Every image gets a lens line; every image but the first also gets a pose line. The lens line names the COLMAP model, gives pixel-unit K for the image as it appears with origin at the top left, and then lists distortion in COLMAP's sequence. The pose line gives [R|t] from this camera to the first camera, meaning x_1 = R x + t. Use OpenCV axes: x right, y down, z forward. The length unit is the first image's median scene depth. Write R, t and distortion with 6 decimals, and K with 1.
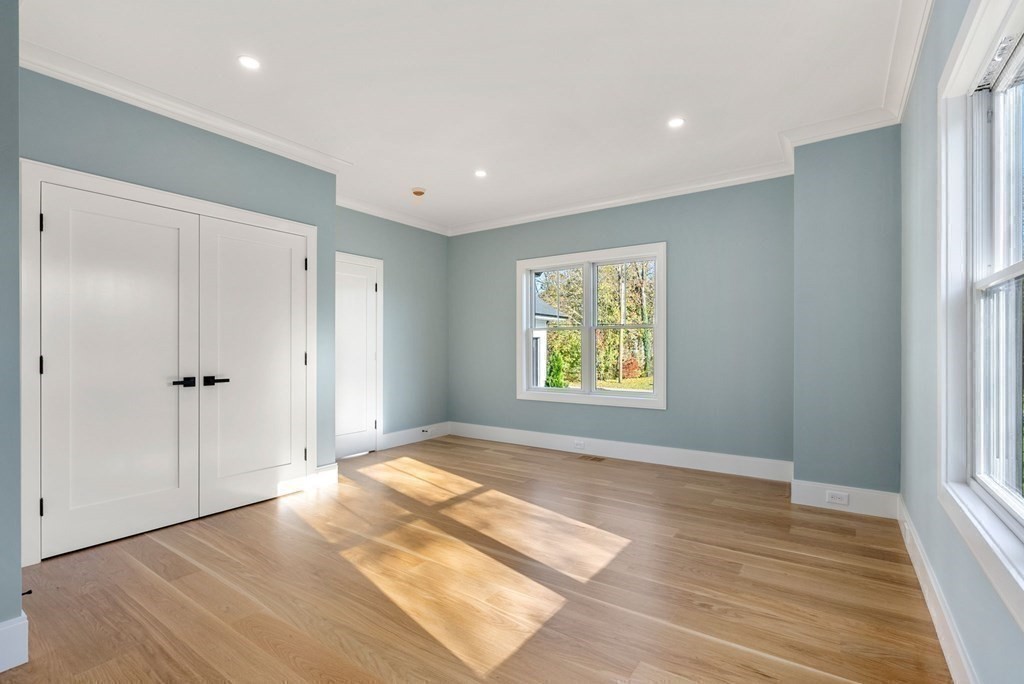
lens RADIAL K [[472.0, 0, 512.6], [0, 472.0, 347.0], [0, 0, 1]] dist [-0.001801, 0.001710]
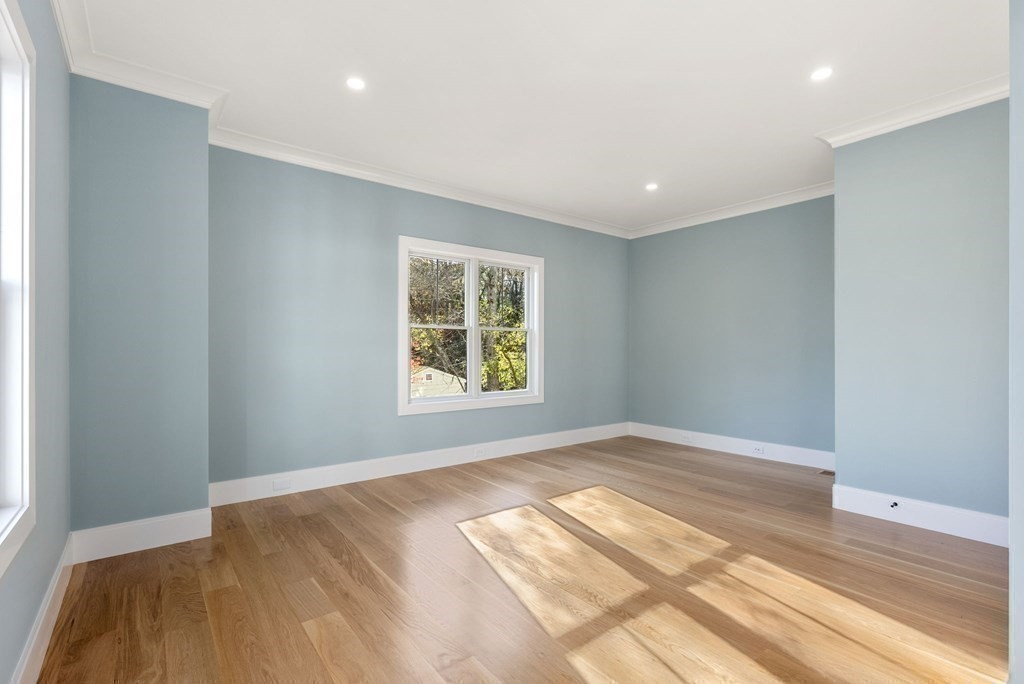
lens RADIAL K [[472.0, 0, 511.7], [0, 472.0, 346.6], [0, 0, 1]] dist [-0.001801, 0.001710]
pose [[-0.955271, -0.001199, 0.295730, -0.191518], [-0.003823, 0.999958, -0.008294, 0.002306], [-0.295708, -0.009053, -0.955236, 1.954347]]
